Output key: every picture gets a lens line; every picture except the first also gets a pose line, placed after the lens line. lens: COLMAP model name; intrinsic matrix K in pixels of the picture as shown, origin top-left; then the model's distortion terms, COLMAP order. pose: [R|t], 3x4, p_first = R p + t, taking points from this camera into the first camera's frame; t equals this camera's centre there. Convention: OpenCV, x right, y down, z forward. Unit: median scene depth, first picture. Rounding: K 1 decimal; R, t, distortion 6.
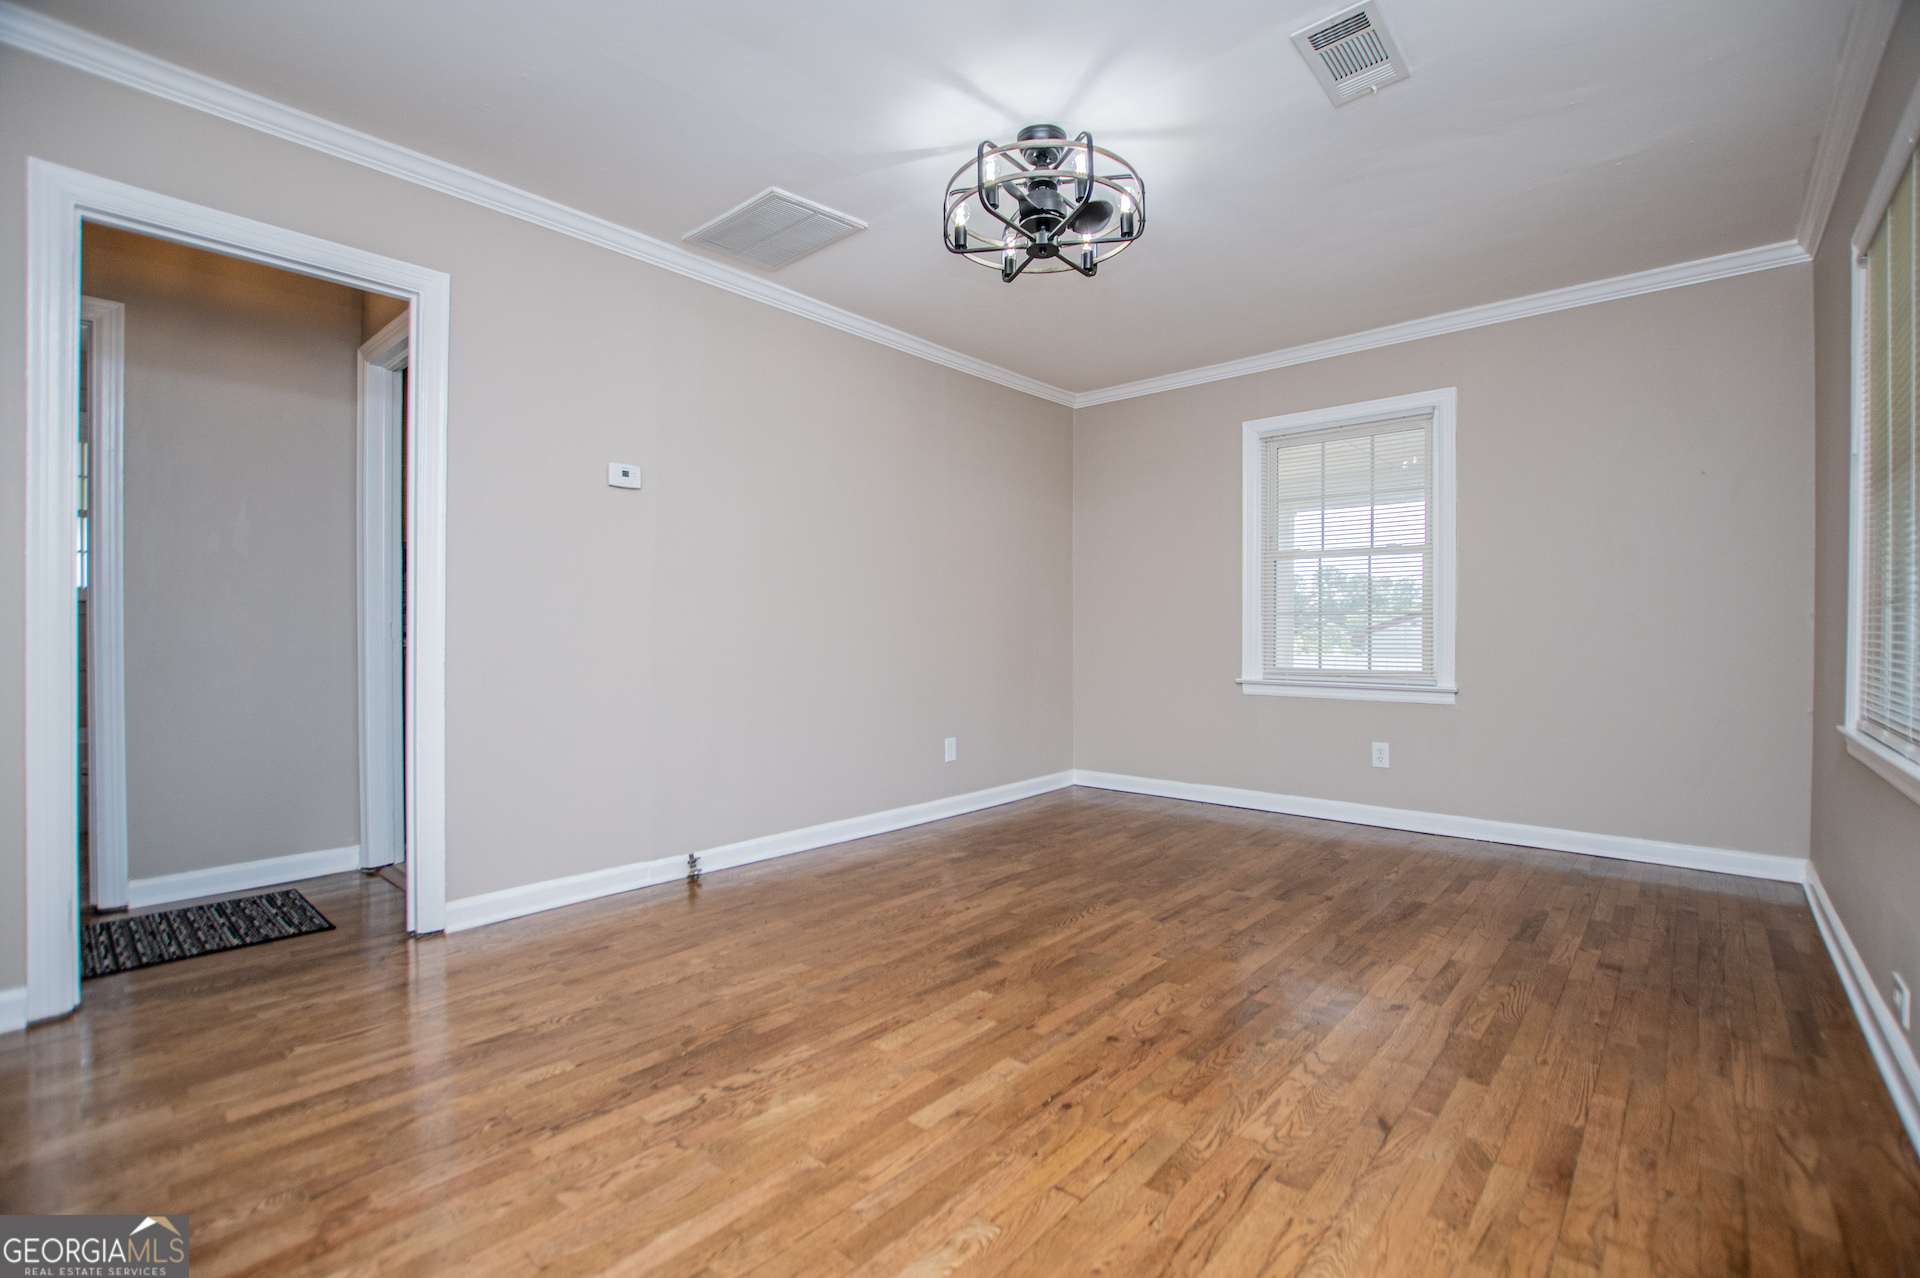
lens RADIAL K [[849.3, 0, 979.4], [0, 849.3, 638.4], [0, 0, 1]] dist [-0.026023, 0.000296]
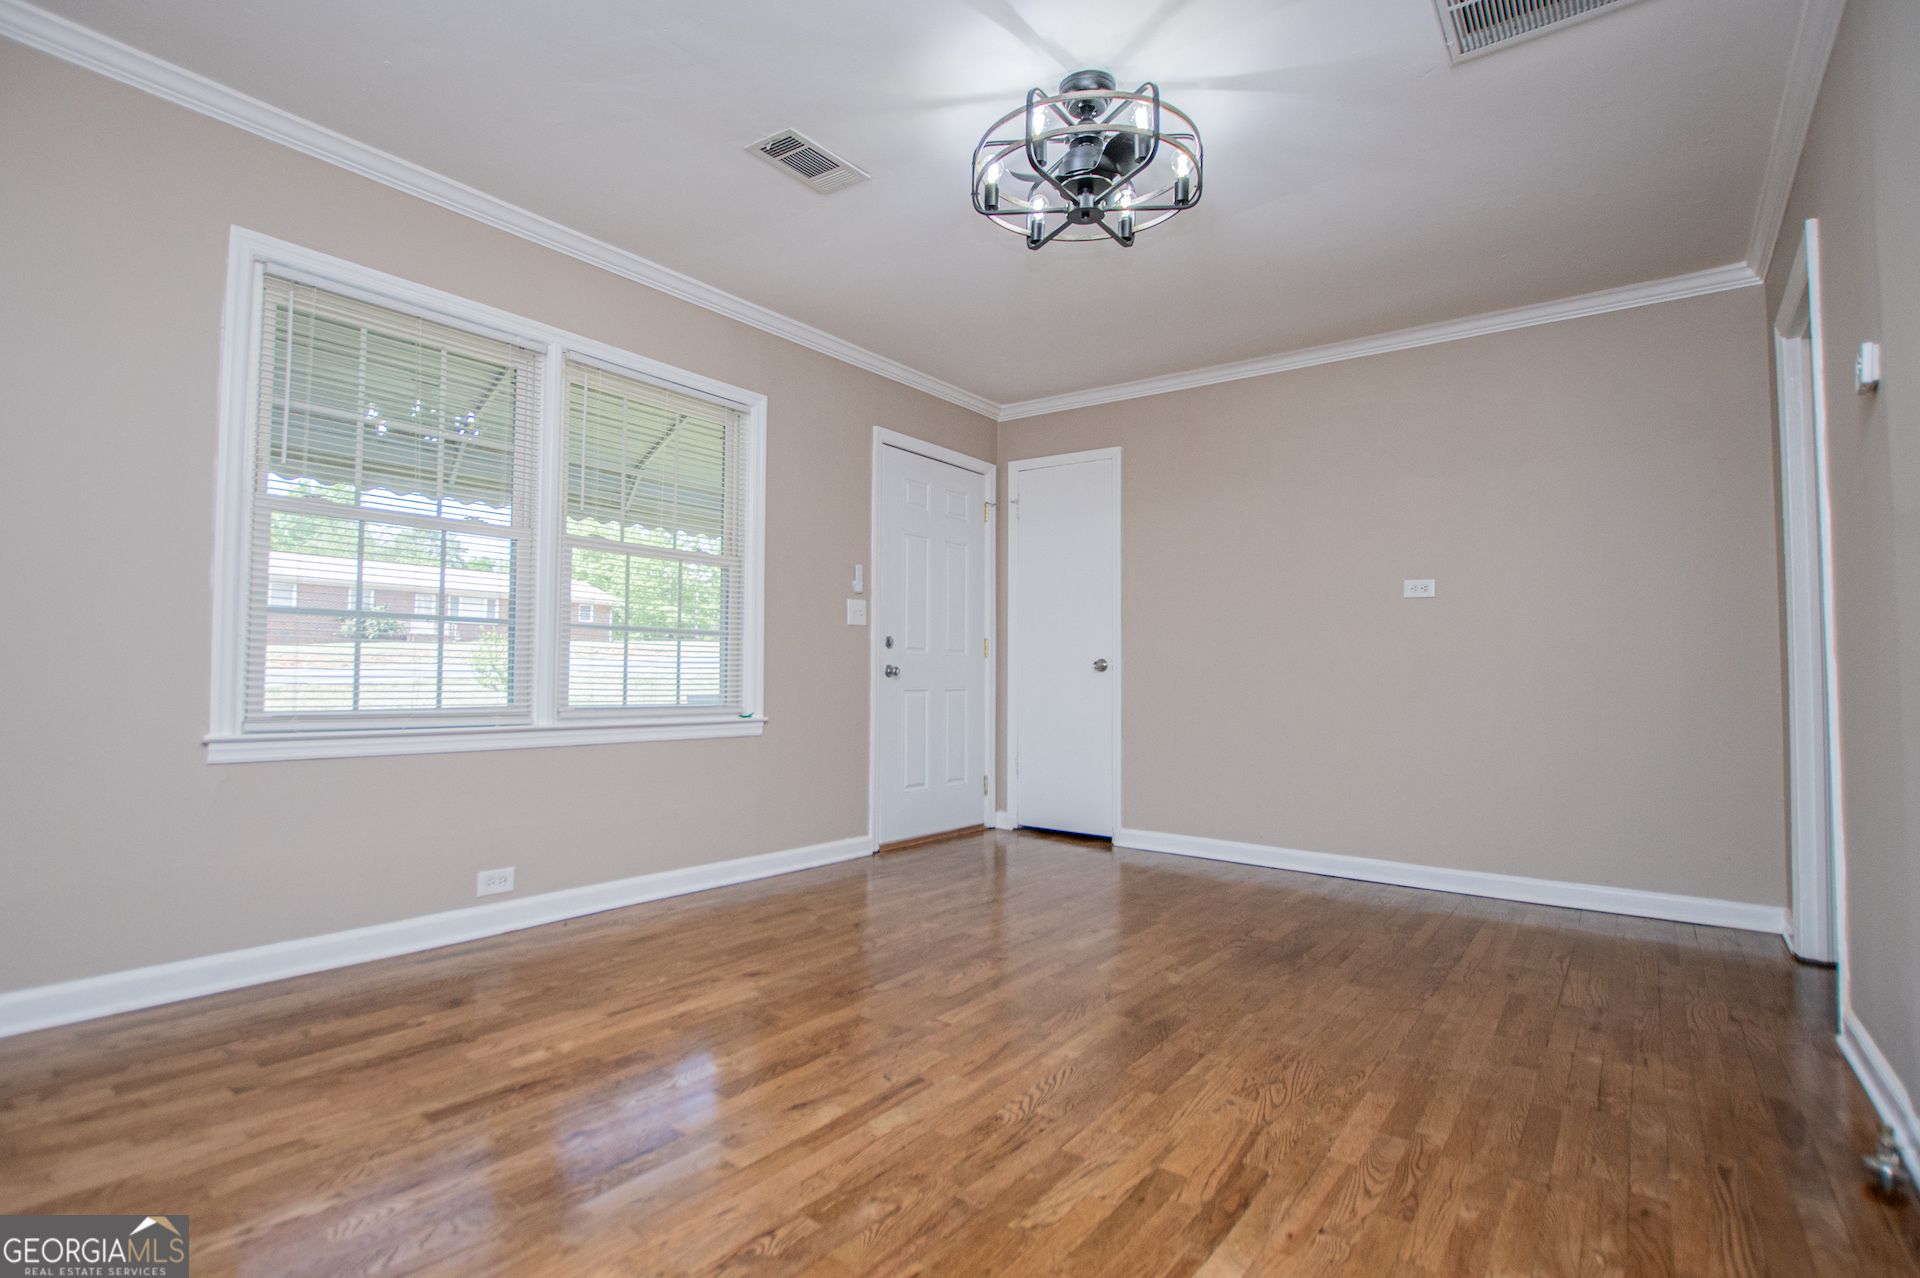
lens RADIAL K [[916.0, 0, 919.7], [0, 916.0, 634.7], [0, 0, 1]] dist [-0.028002, 0.000717]
pose [[-0.999226, -0.017467, -0.035253, 0.280547], [-0.016114, 0.999136, -0.038317, 0.018802], [0.035891, -0.037719, -0.998644, 1.968718]]
